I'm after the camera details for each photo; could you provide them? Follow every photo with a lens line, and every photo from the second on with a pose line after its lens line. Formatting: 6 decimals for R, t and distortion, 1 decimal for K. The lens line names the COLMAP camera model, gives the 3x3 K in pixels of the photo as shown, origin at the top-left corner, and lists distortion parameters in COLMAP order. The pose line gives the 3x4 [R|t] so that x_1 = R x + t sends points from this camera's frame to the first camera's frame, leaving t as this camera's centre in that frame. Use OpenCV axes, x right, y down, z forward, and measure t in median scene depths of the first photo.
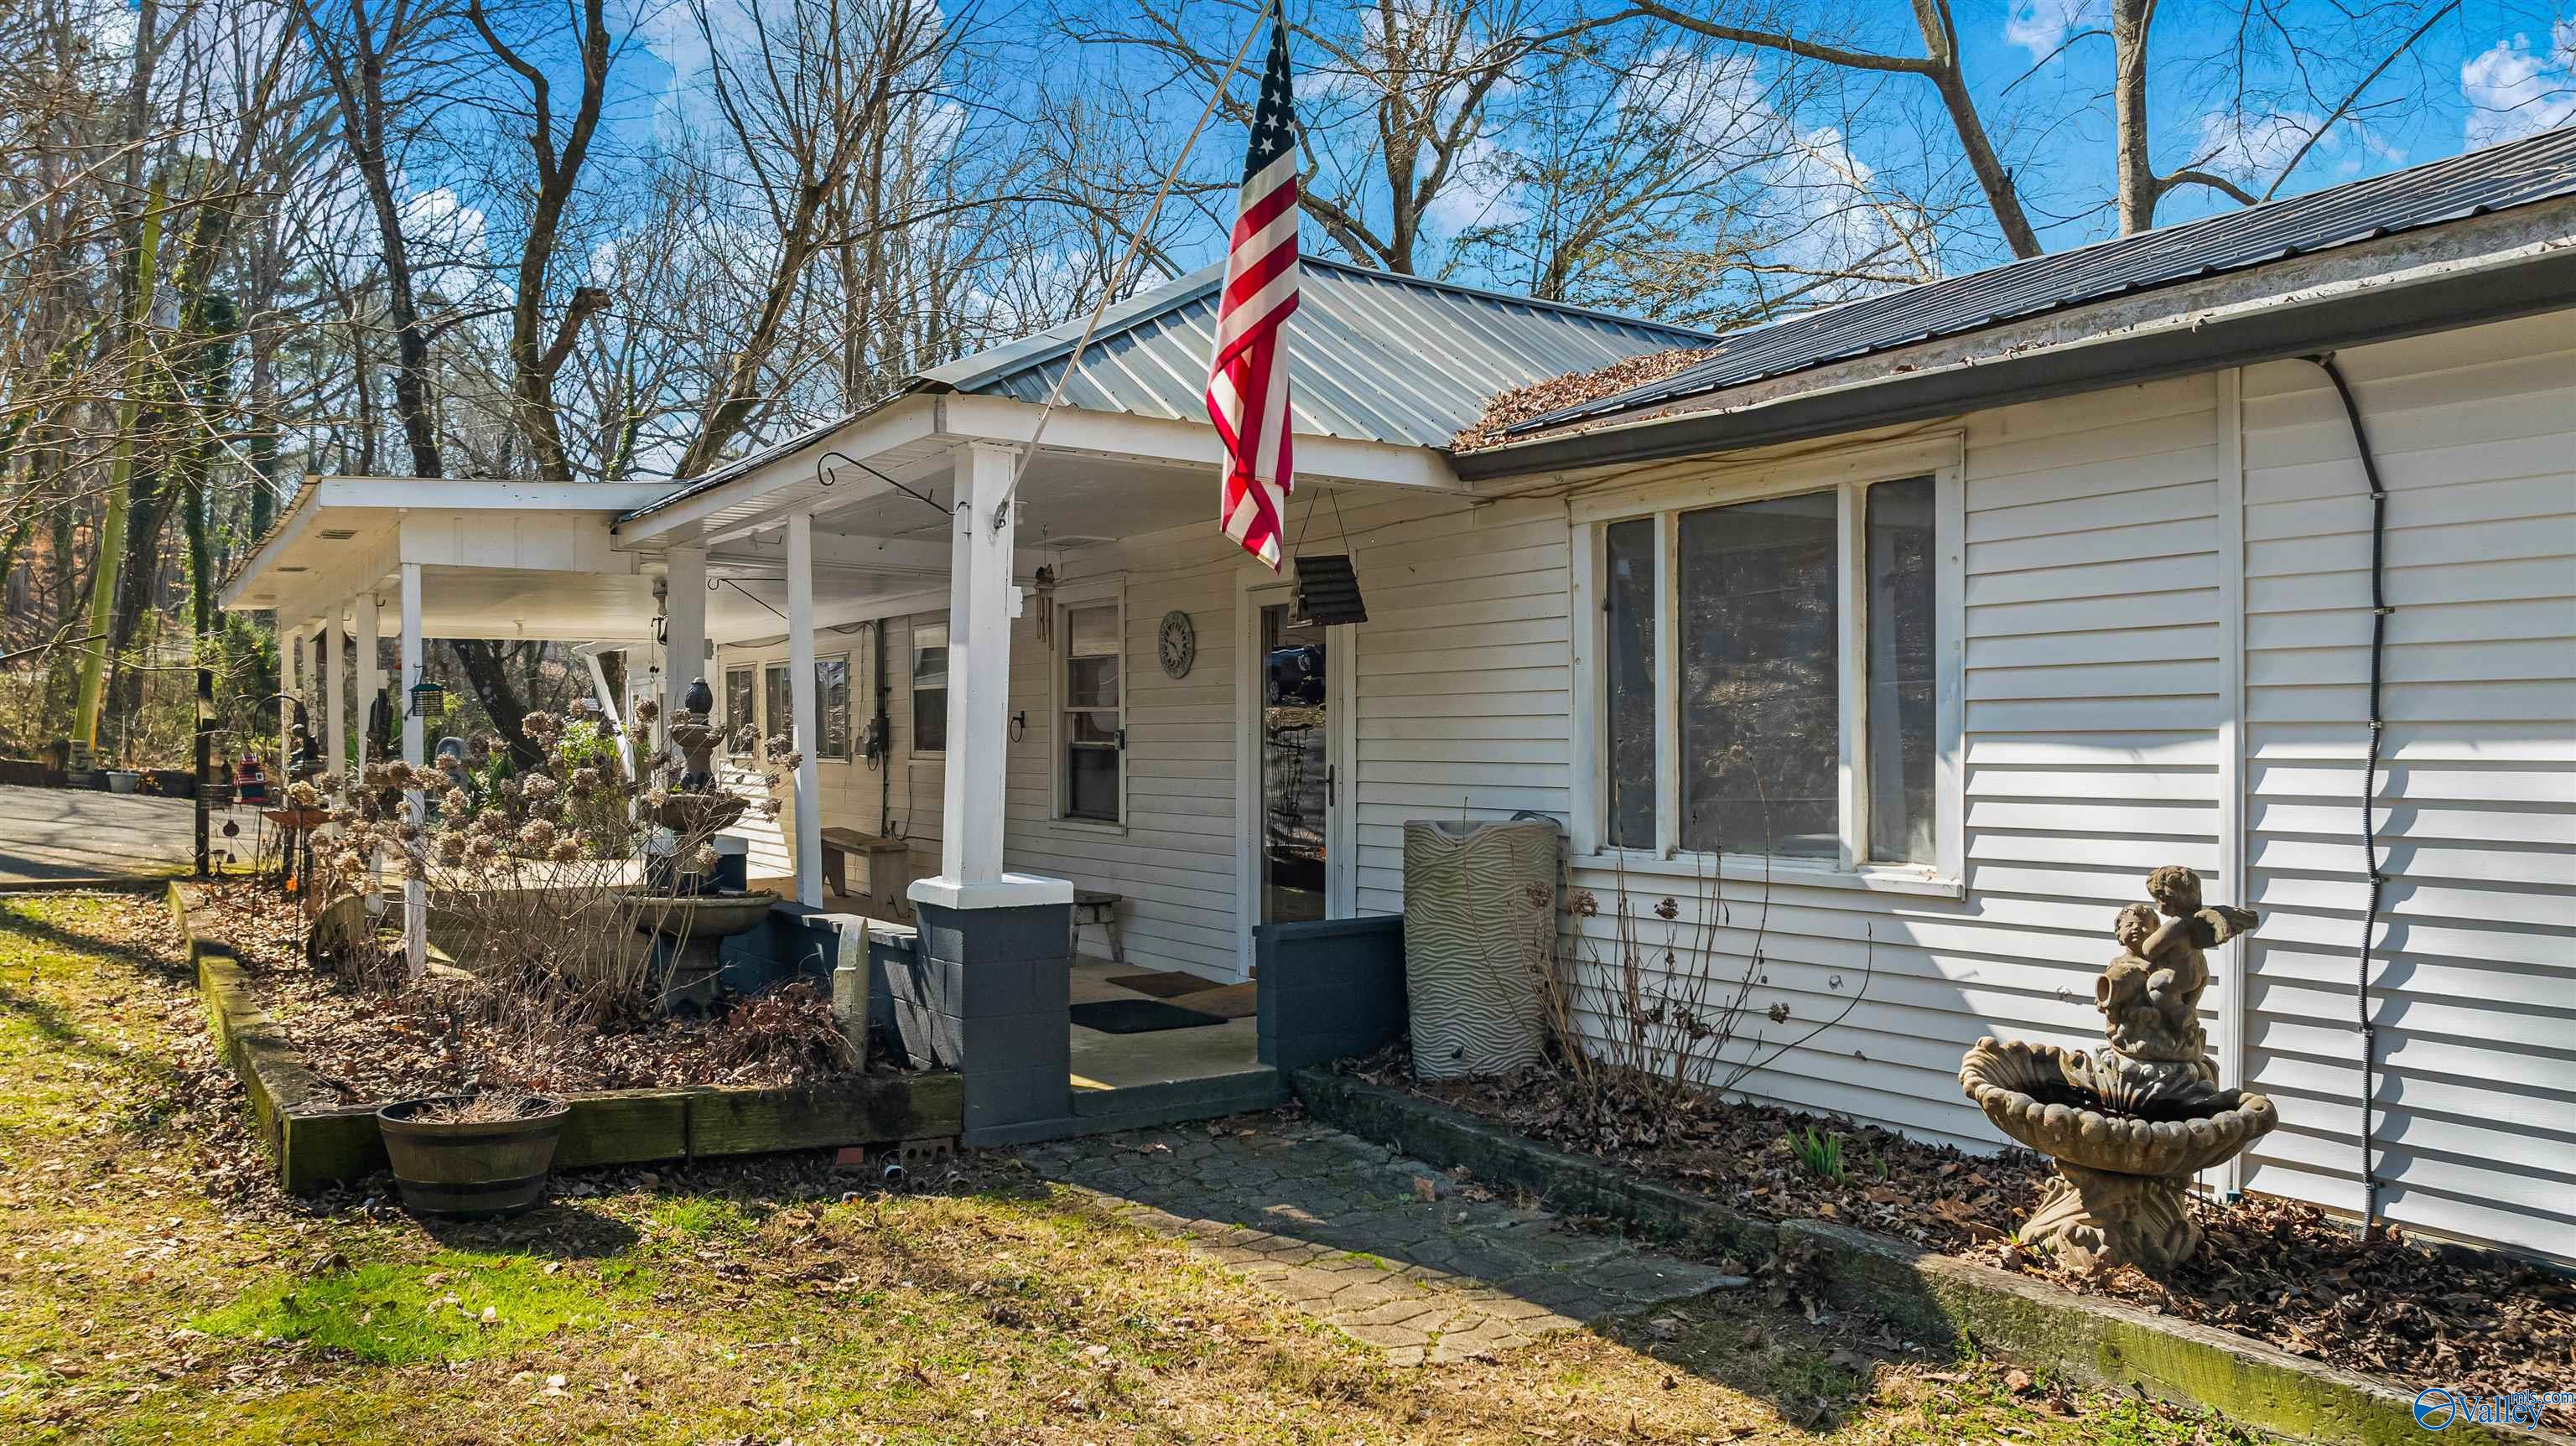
lens RADIAL K [[1916.0, 0, 1294.7], [0, 1916.0, 743.2], [0, 0, 1]] dist [-0.004843, -0.001114]
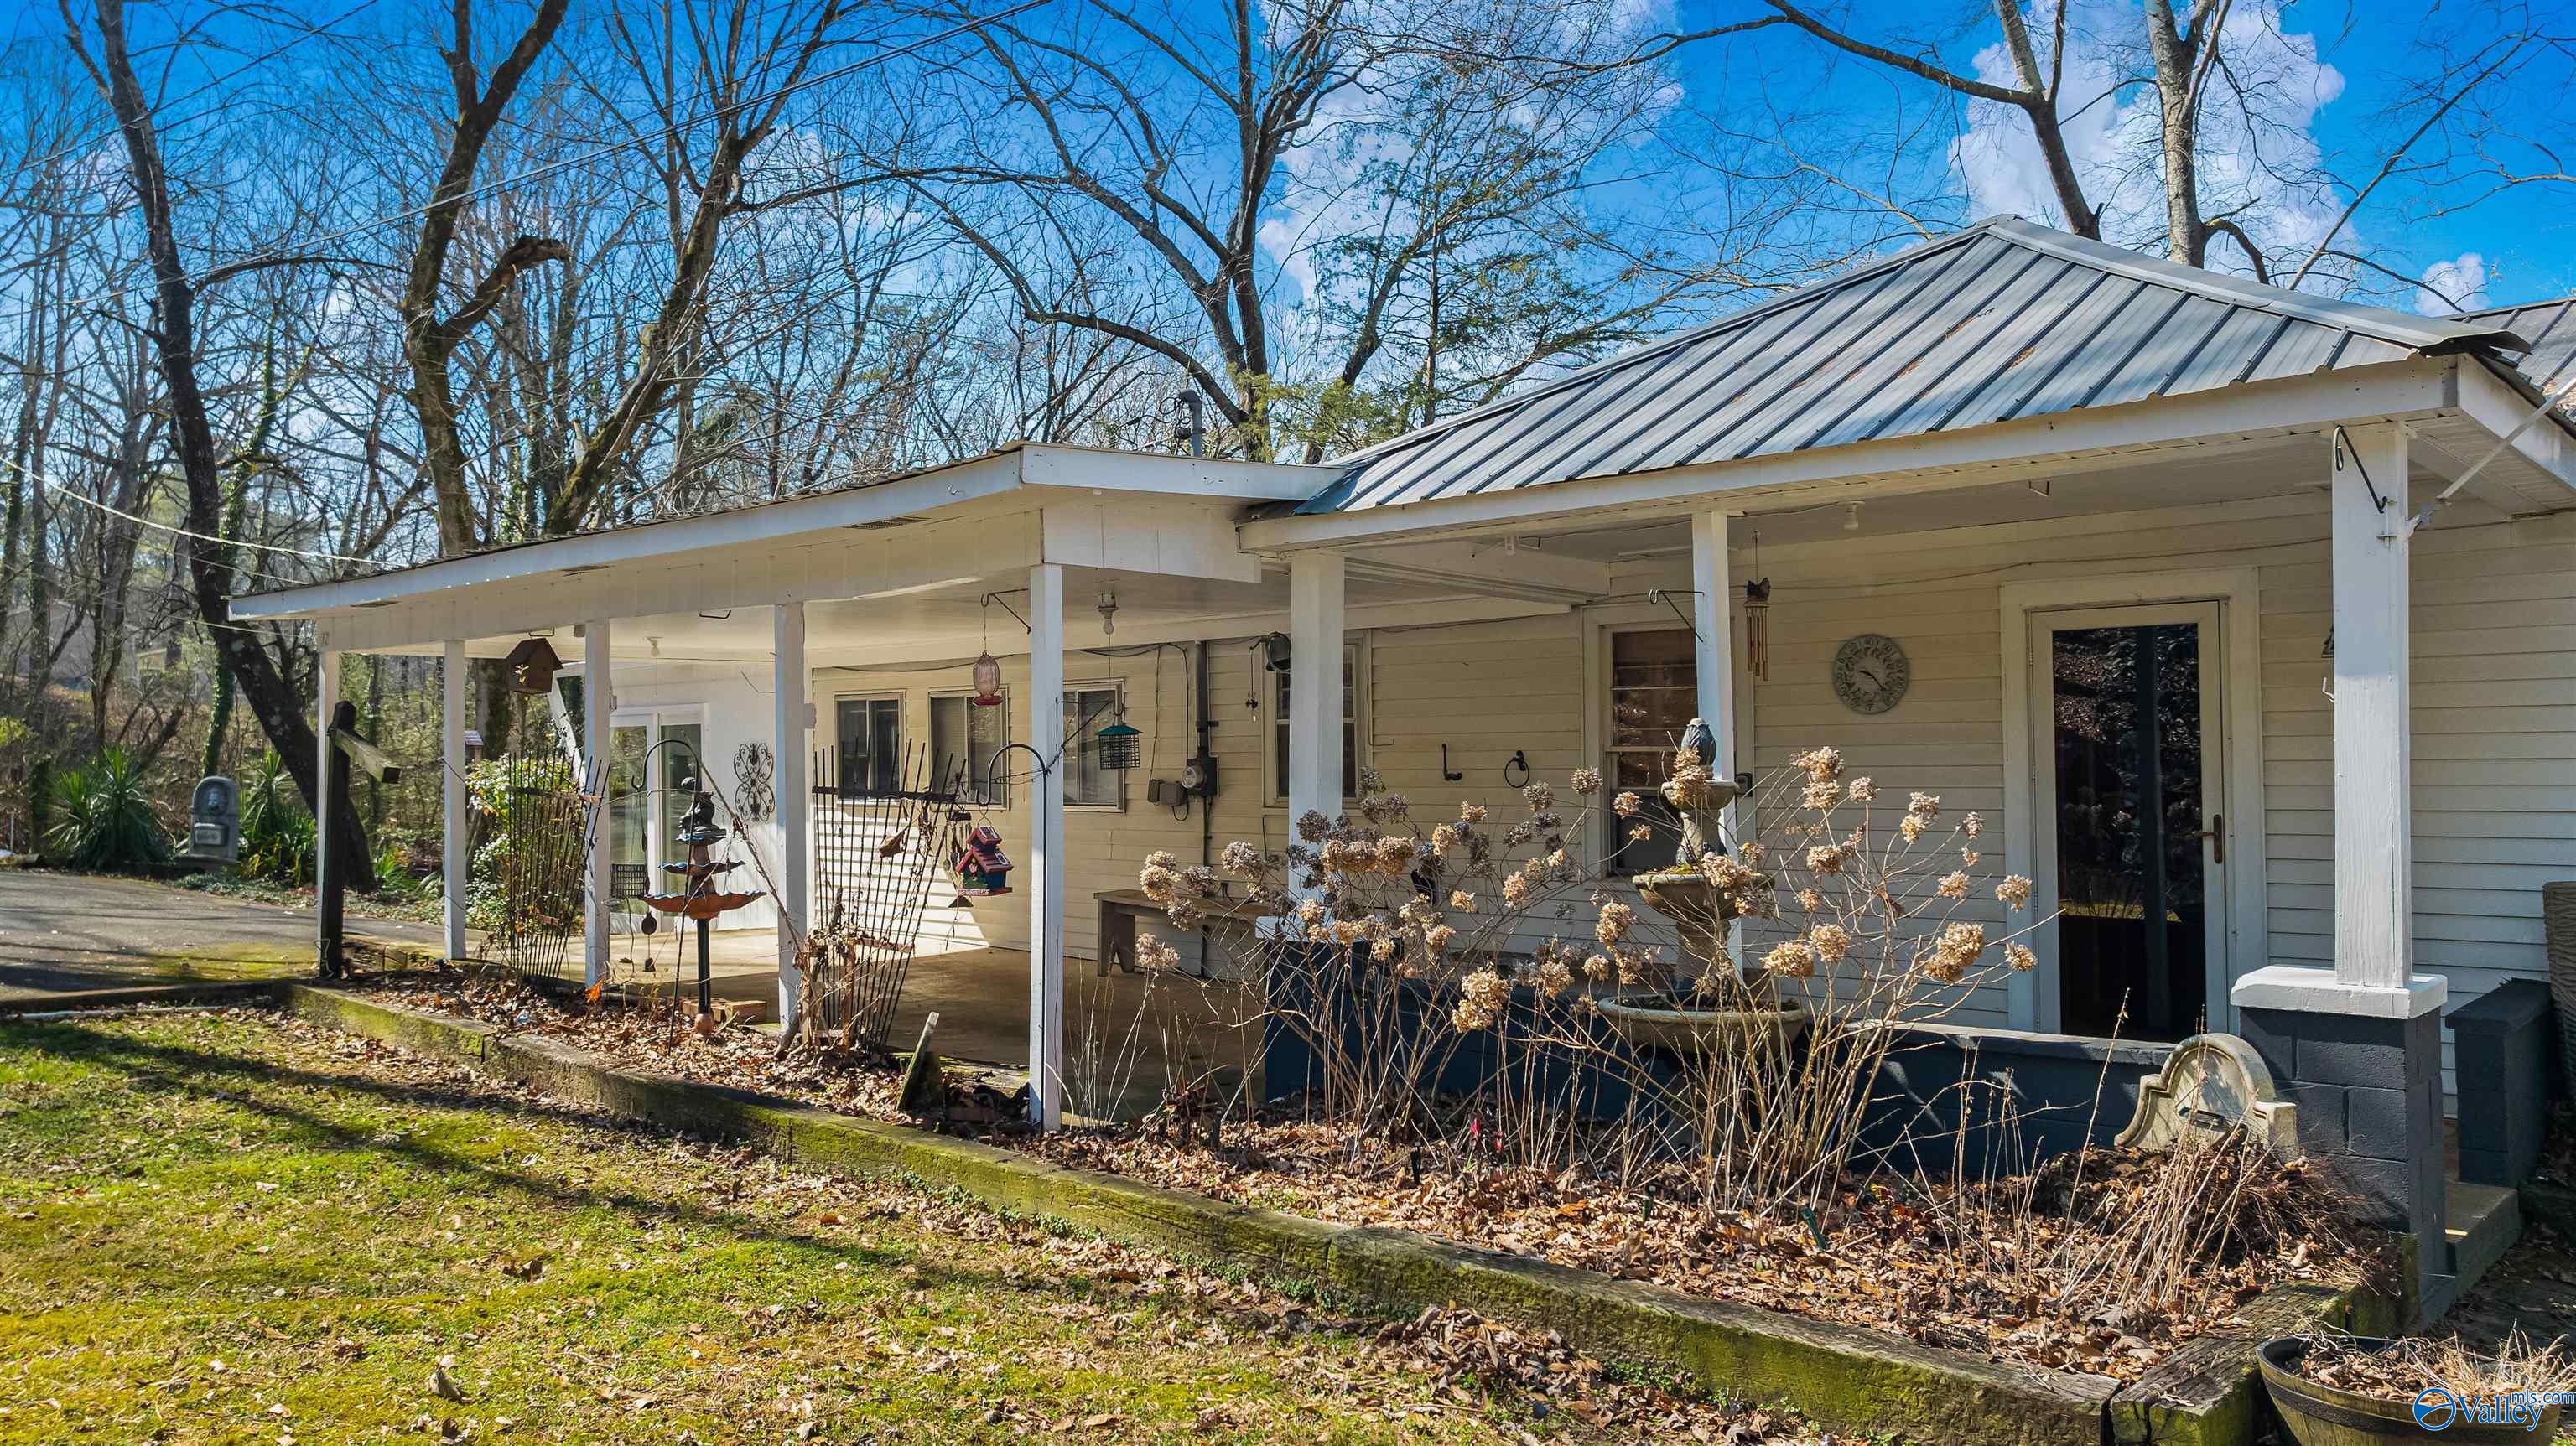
lens RADIAL K [[1916.0, 0, 1283.8], [0, 1916.0, 706.0], [0, 0, 1]] dist [-0.004843, -0.001114]
pose [[0.967044, -0.000250, 0.254610, -0.313381], [0.008125, 0.999520, -0.029880, -0.008050], [-0.254480, 0.030964, 0.966582, 0.142194]]
